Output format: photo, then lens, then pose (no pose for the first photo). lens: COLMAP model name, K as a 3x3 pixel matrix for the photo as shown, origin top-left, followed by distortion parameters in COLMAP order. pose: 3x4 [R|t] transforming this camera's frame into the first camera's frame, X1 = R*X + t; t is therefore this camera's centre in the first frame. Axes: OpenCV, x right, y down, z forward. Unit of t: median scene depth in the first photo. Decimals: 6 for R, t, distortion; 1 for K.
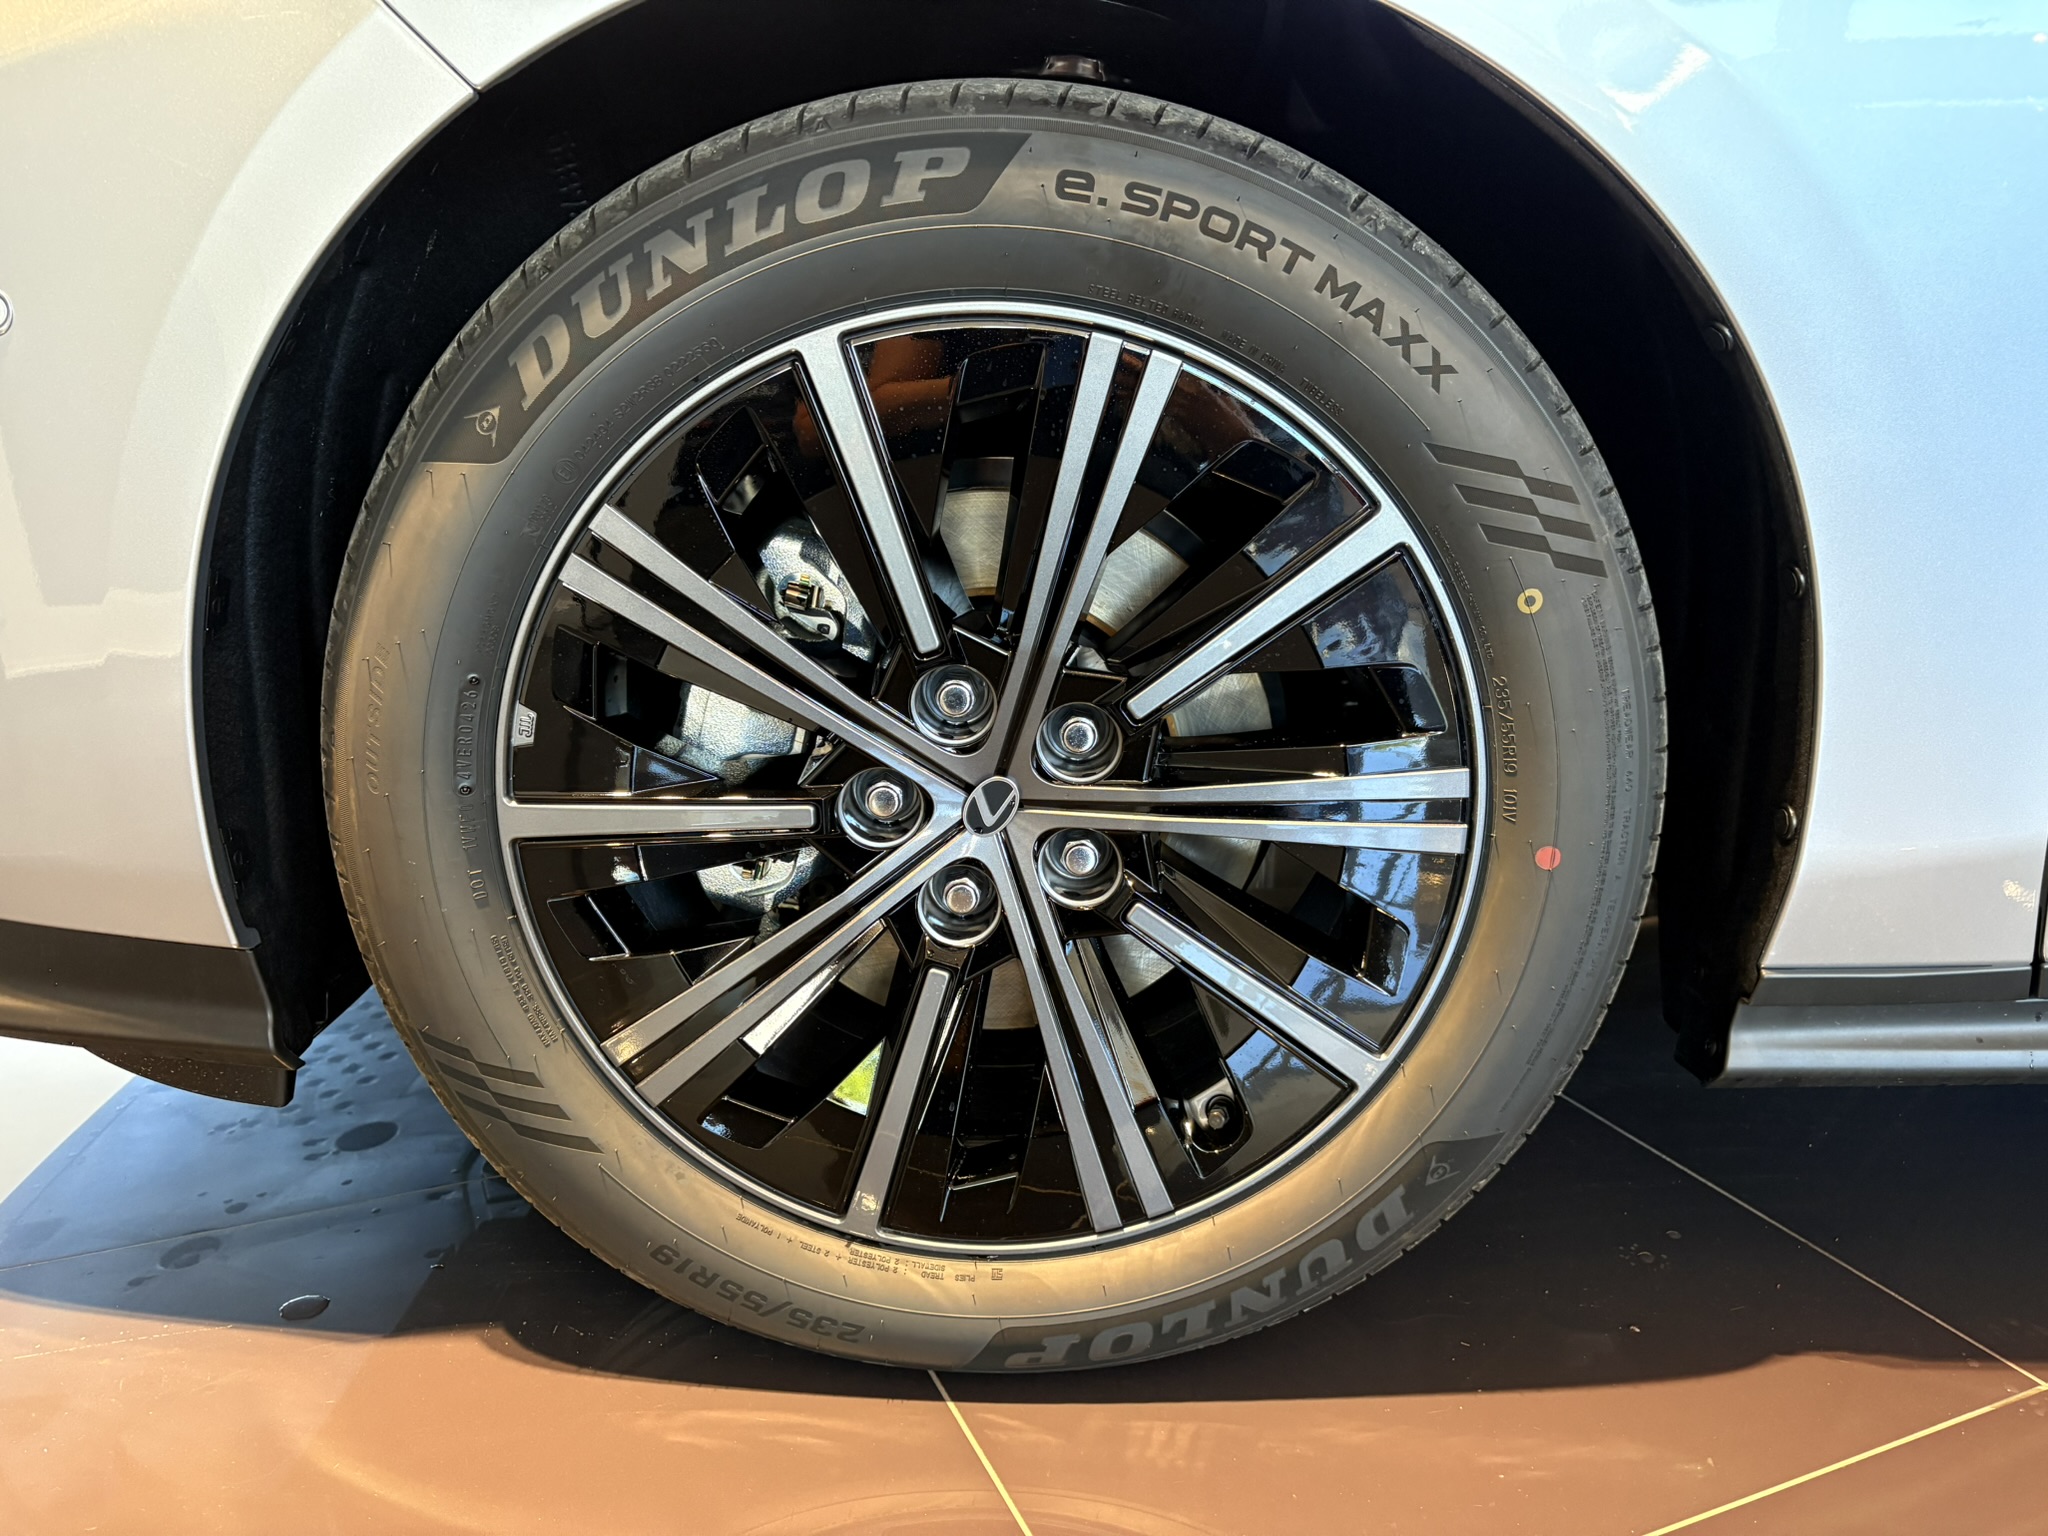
lens RADIAL K [[1558.3, 0, 1022.1], [0, 1558.3, 749.8], [0, 0, 1]] dist [0.033826, -0.031718]
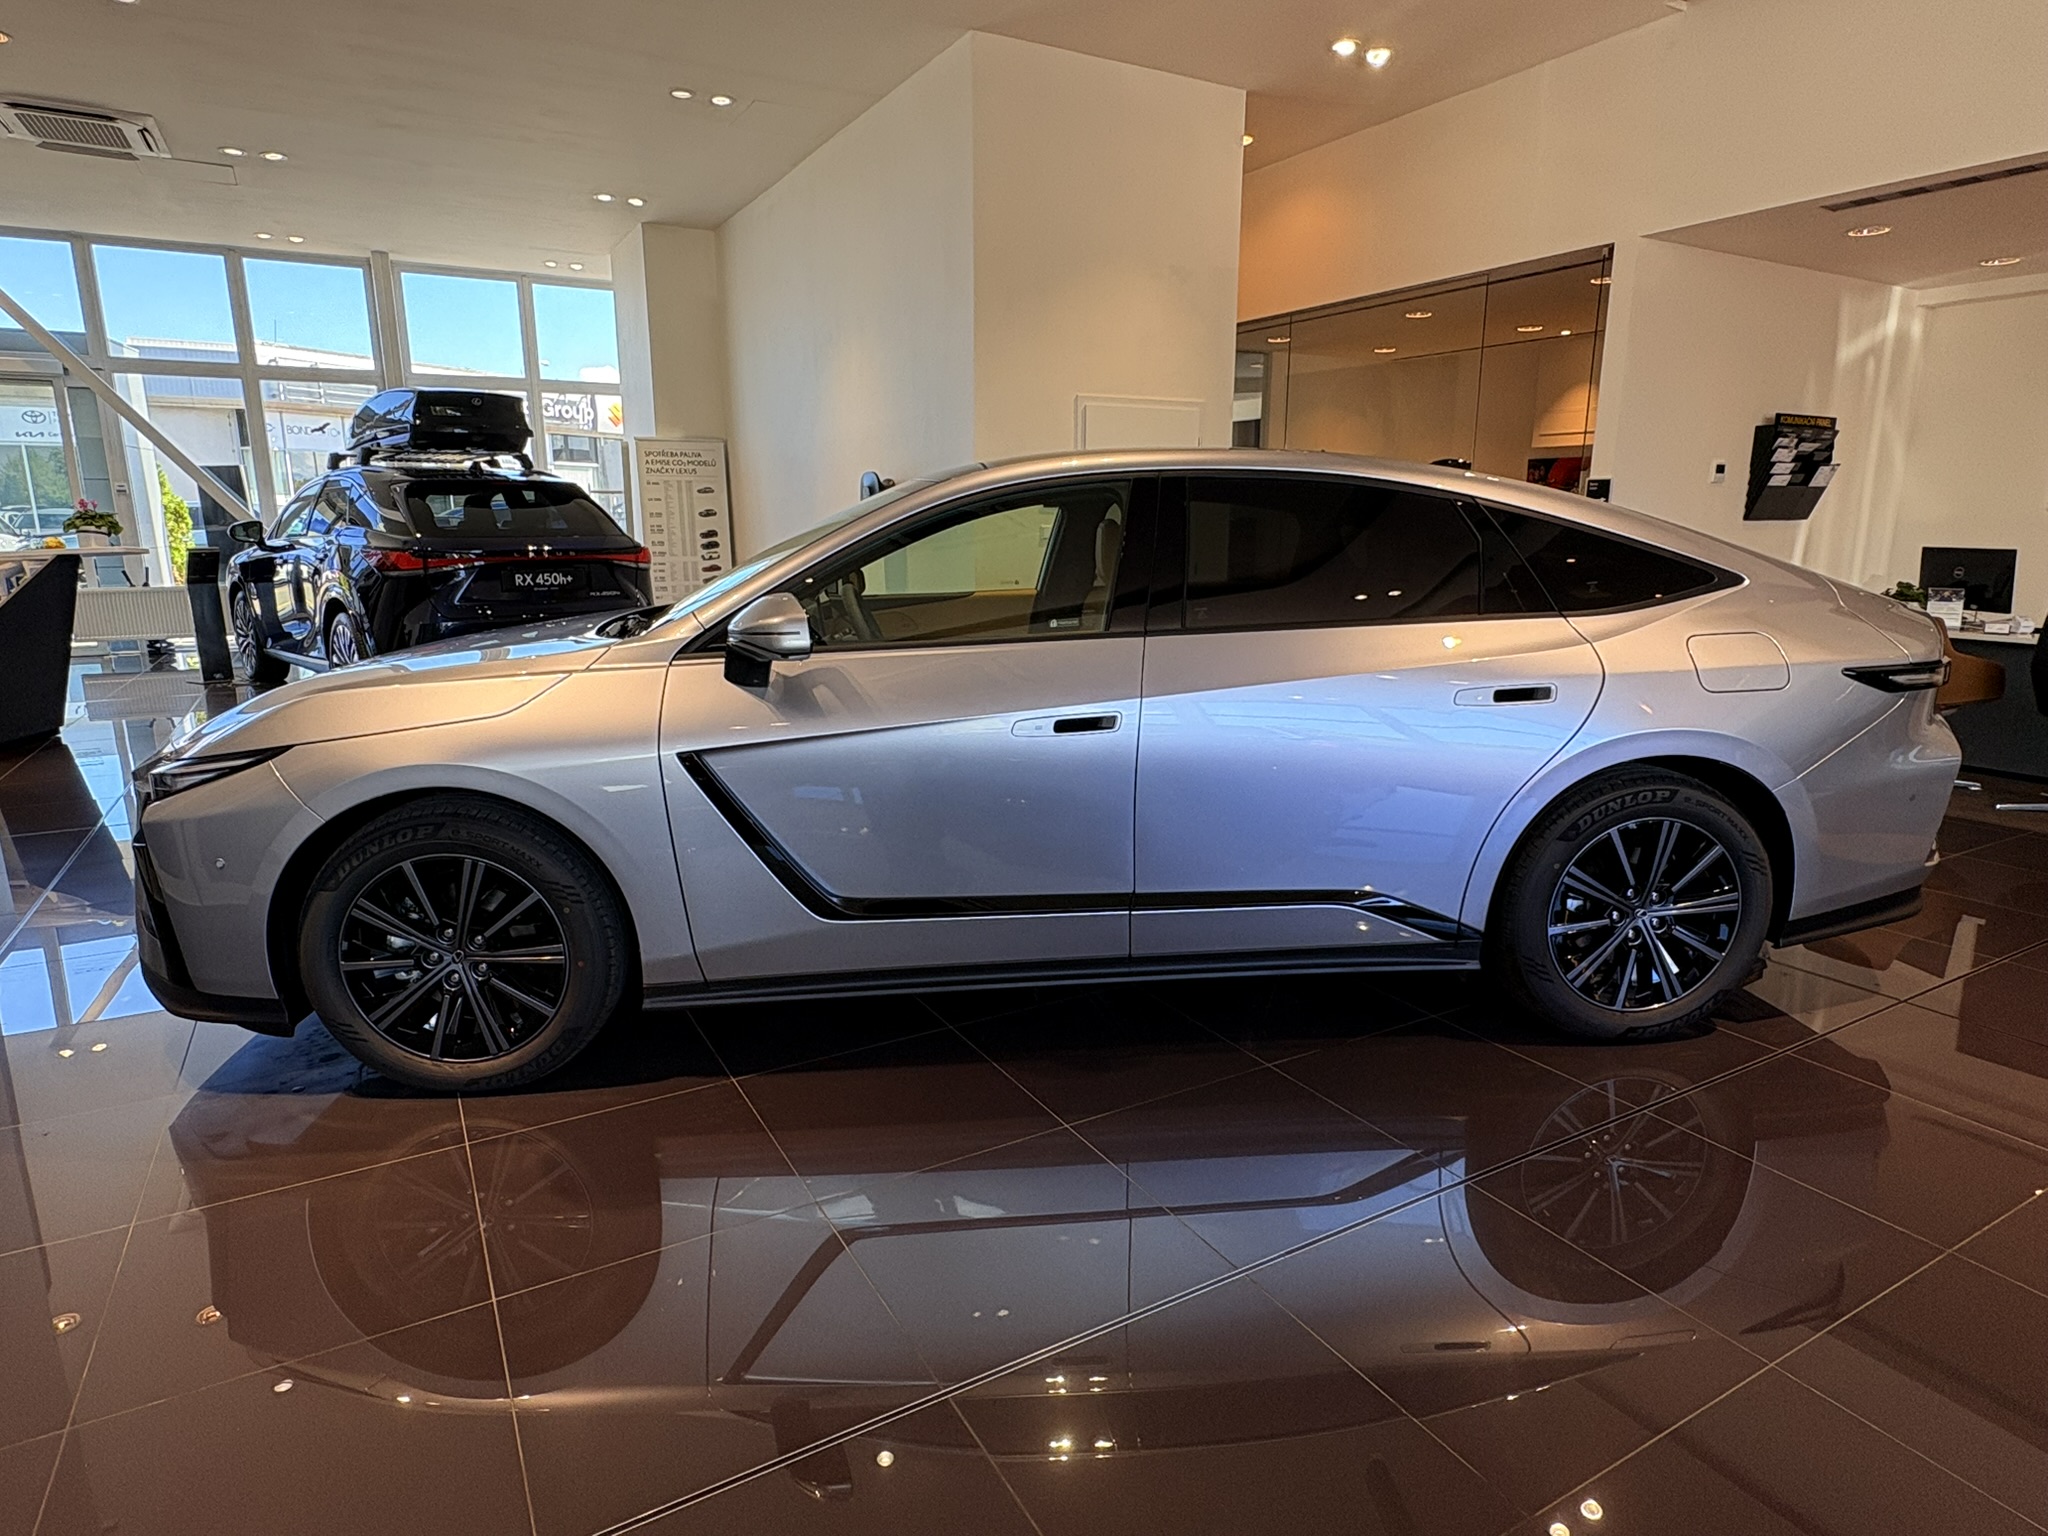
lens RADIAL K [[1159.3, 0, 1011.2], [0, 1159.3, 772.7], [0, 0, 1]] dist [-0.004247, 0.003125]
pose [[0.994761, -0.030429, 0.097596, 1.254358], [0.032903, 0.999174, -0.023840, -0.362471], [-0.096790, 0.026927, 0.994941, -2.462243]]
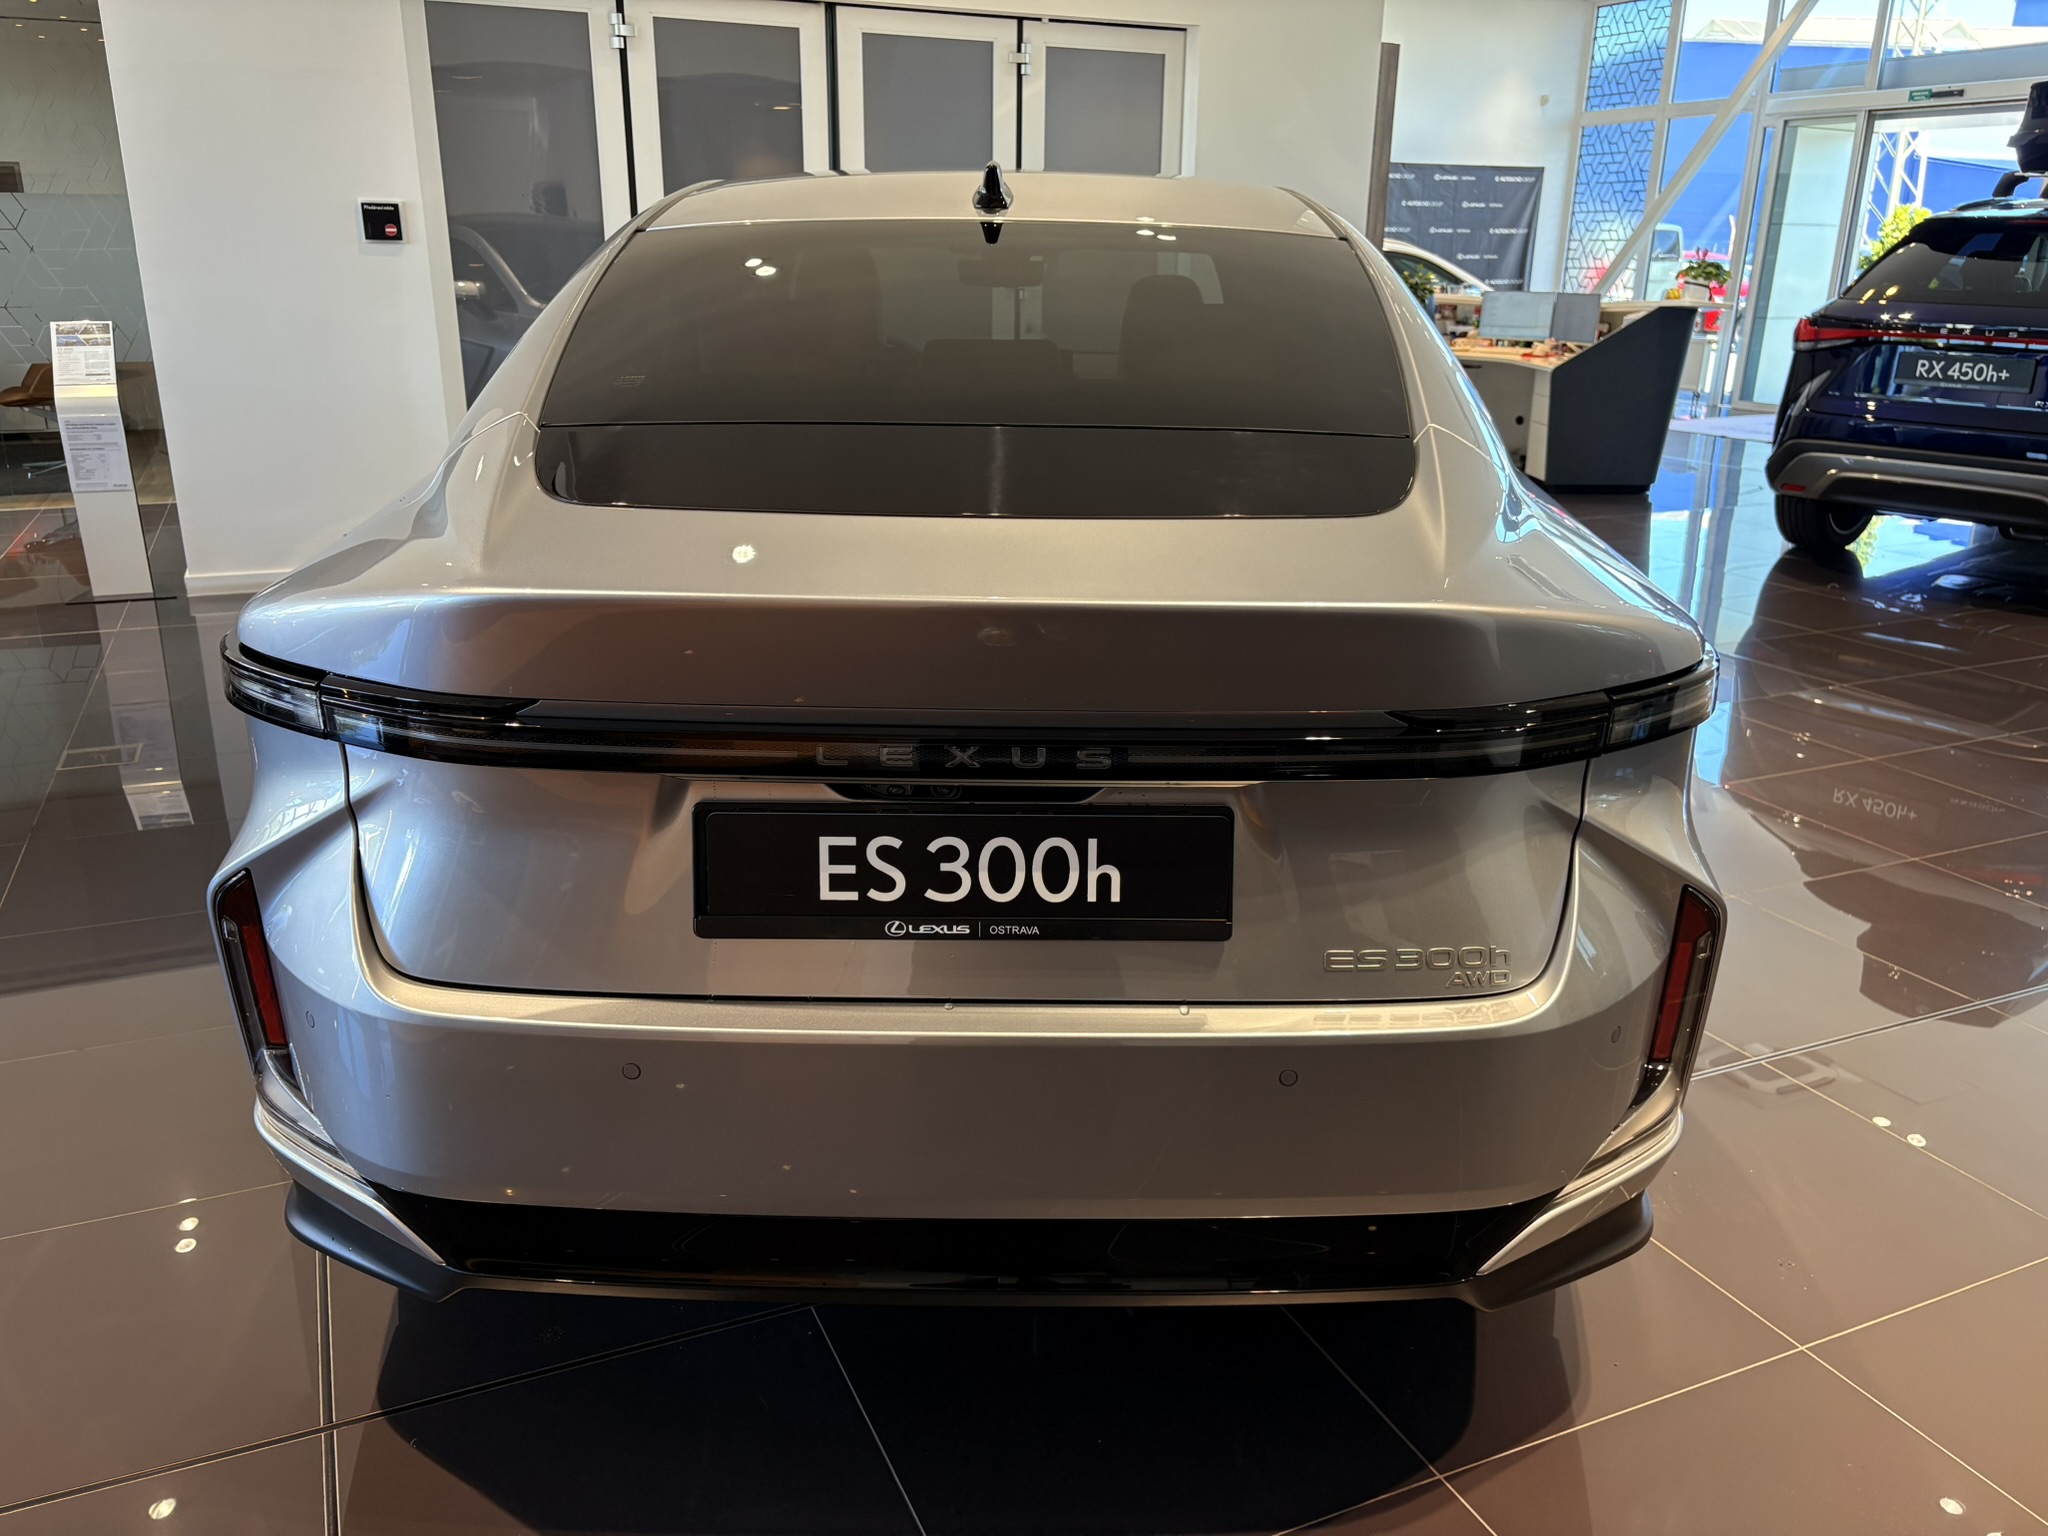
lens RADIAL K [[1558.3, 0, 1021.4], [0, 1558.3, 769.8], [0, 0, 1]] dist [0.033826, -0.031718]
pose [[0.005223, 0.307042, -0.951682, 6.731638], [-0.256328, 0.920309, 0.295513, -1.436891], [0.966576, 0.242399, 0.083510, 1.853409]]
